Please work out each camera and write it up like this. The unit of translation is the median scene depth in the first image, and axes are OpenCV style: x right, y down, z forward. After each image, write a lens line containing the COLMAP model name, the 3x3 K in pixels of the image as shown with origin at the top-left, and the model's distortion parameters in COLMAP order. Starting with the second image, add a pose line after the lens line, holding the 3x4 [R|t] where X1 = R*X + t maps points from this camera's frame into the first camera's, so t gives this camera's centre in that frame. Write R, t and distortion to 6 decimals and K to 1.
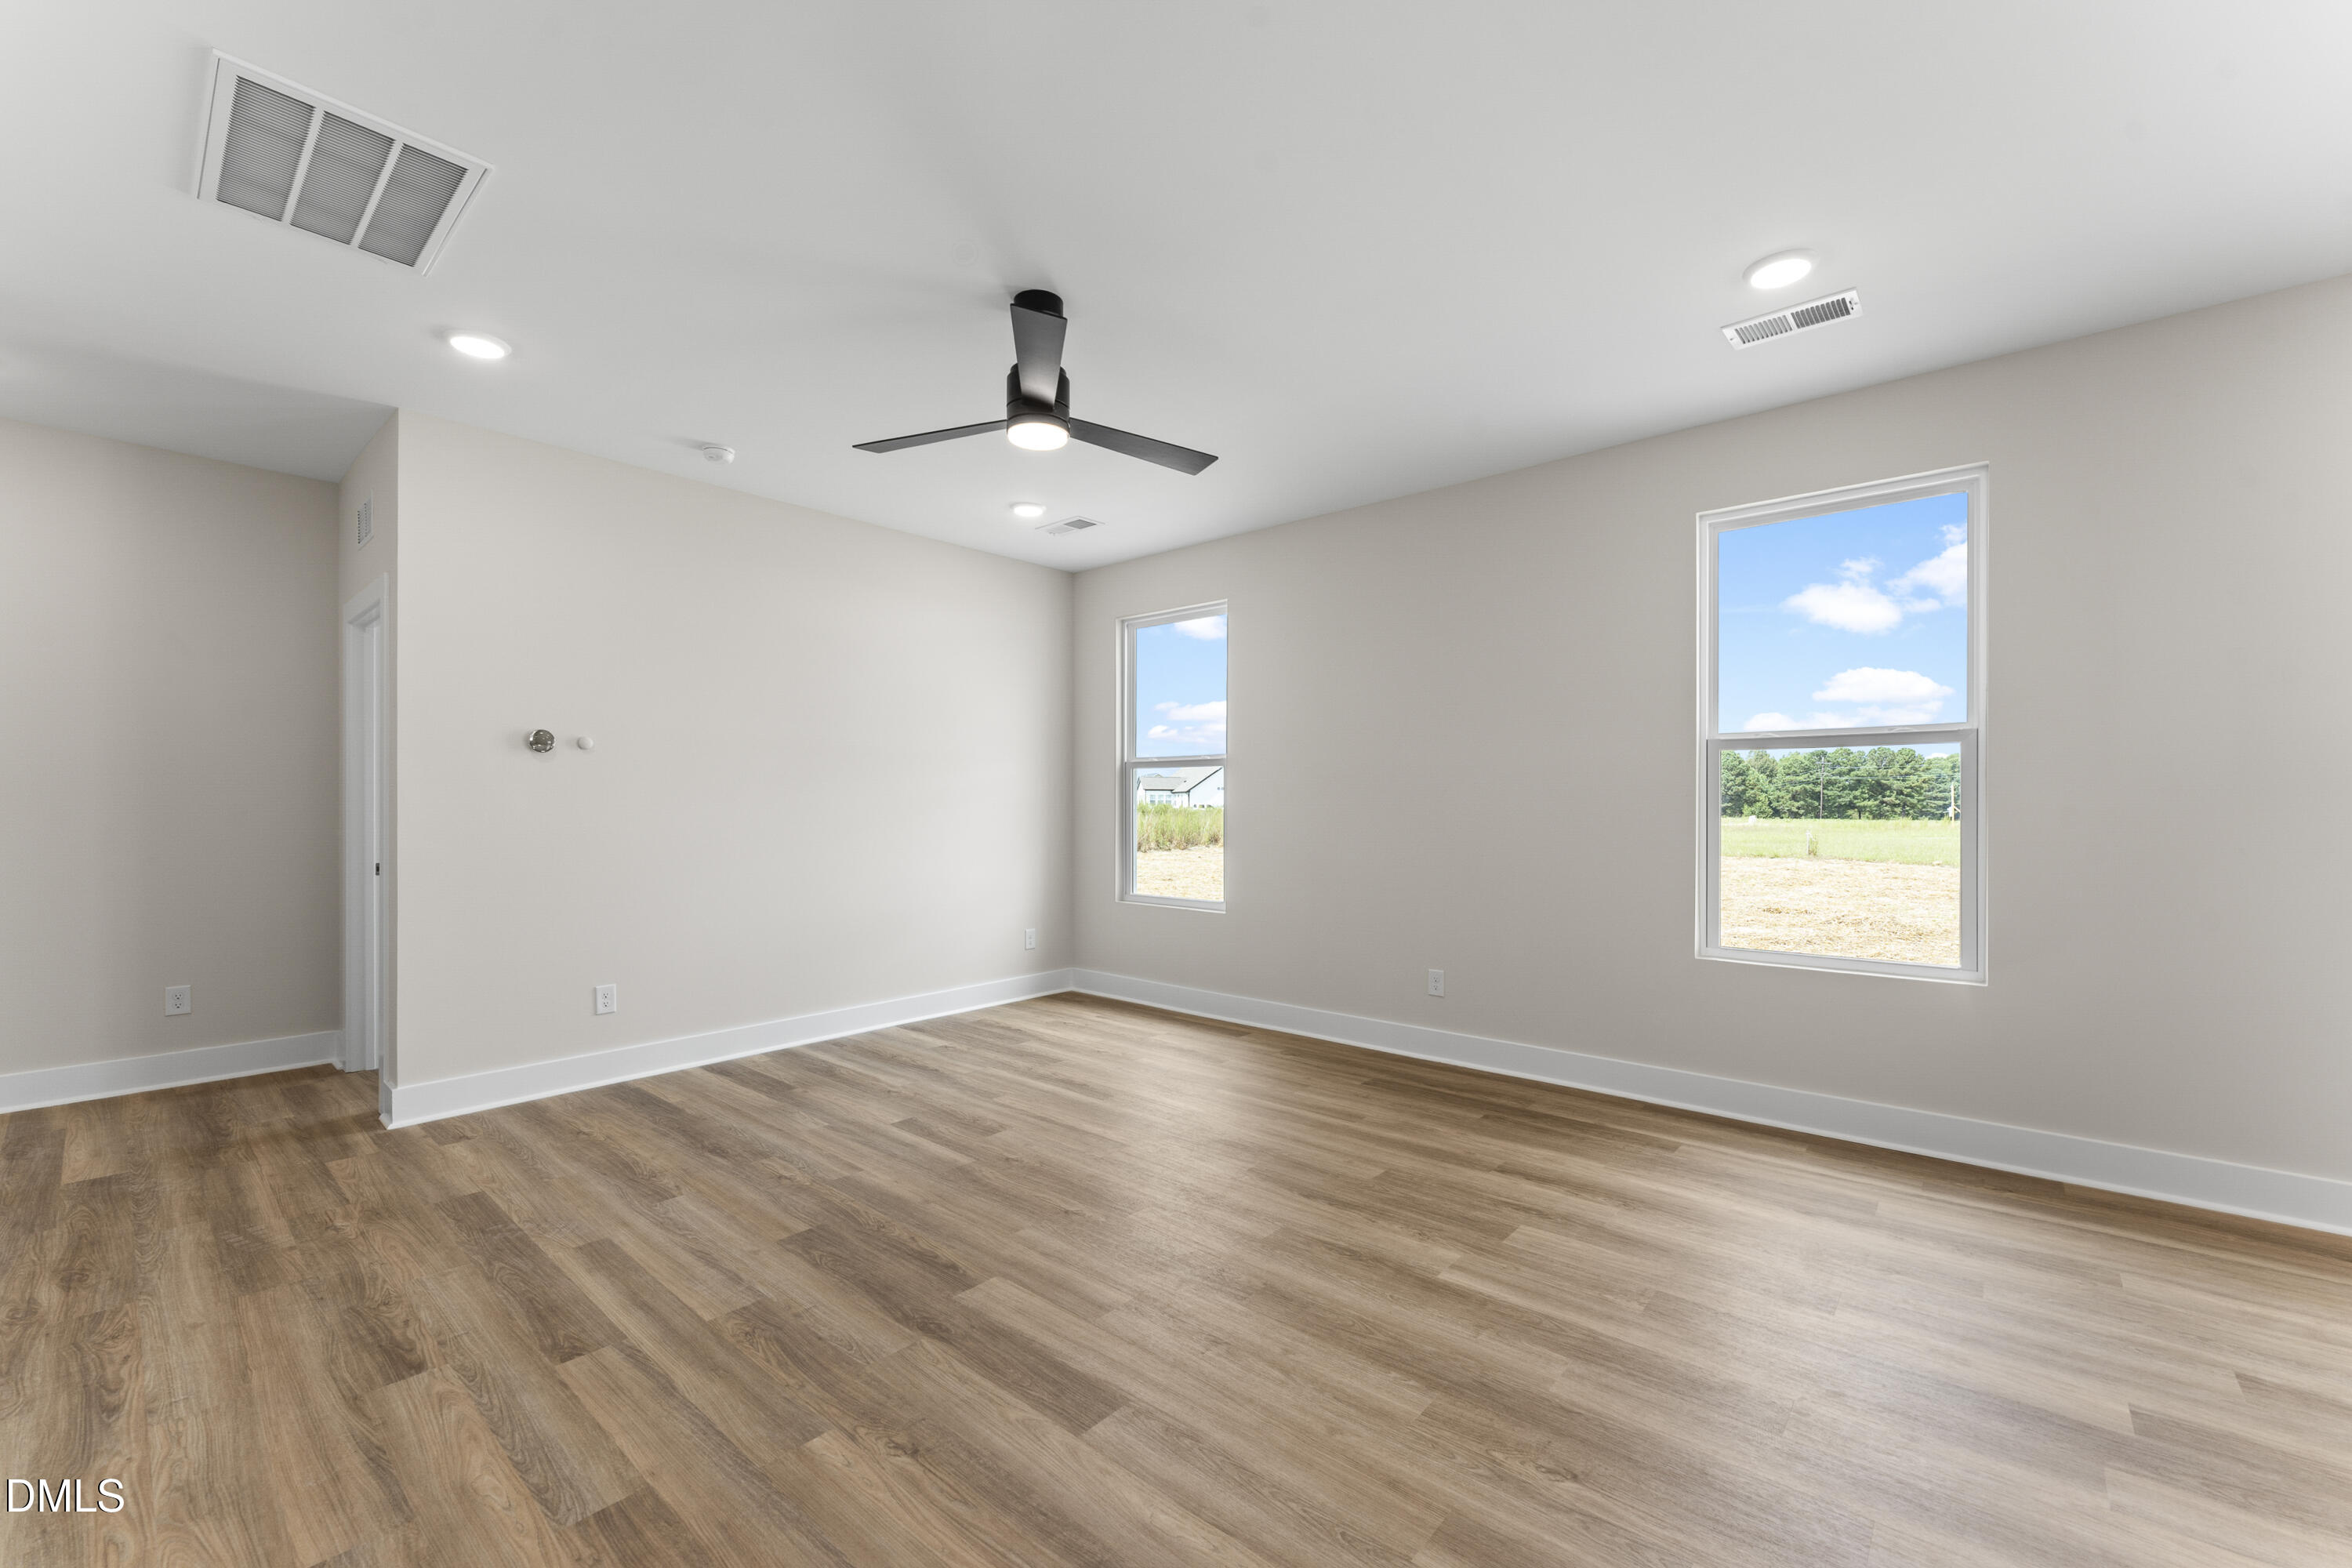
lens RADIAL K [[950.8, 0, 1168.2], [0, 950.8, 808.9], [0, 0, 1]] dist [-0.000120, -0.000907]
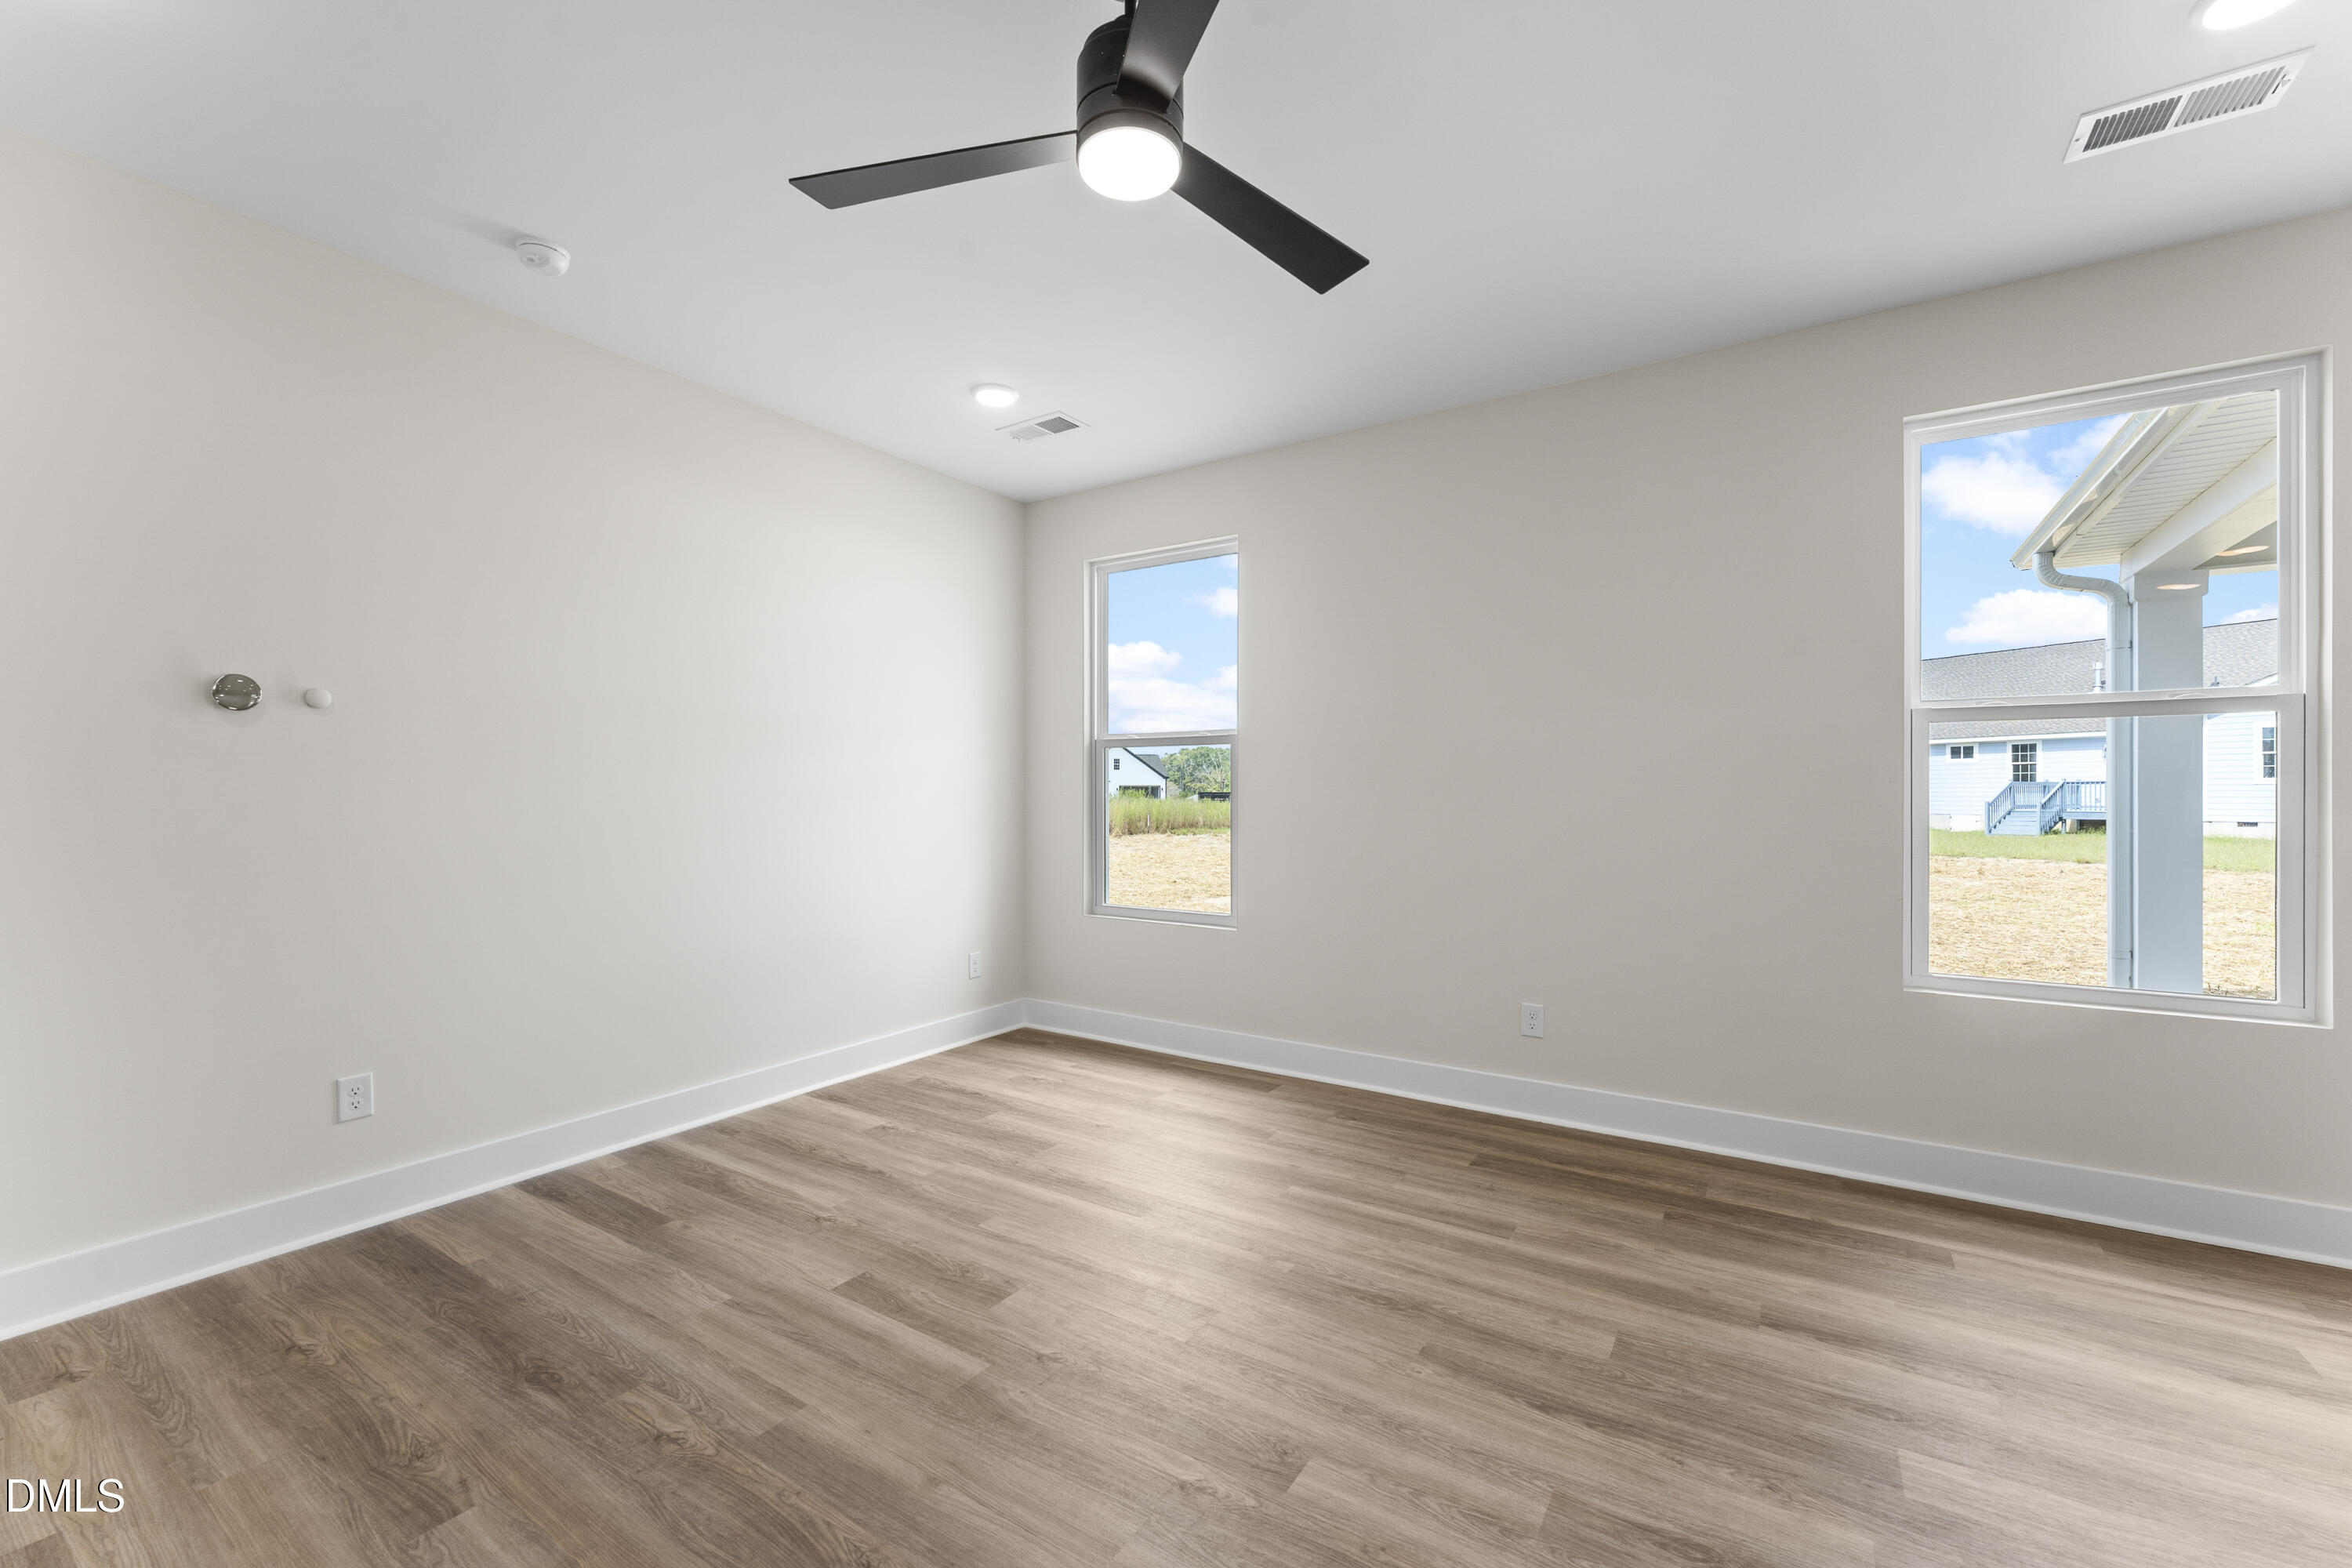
lens RADIAL K [[950.8, 0, 1168.6], [0, 950.8, 797.6], [0, 0, 1]] dist [-0.000120, -0.000907]
pose [[0.990602, -0.001733, 0.136768, -0.161823], [0.001707, 0.999998, 0.000305, -0.001810], [-0.136768, -0.000068, 0.990603, 0.347692]]
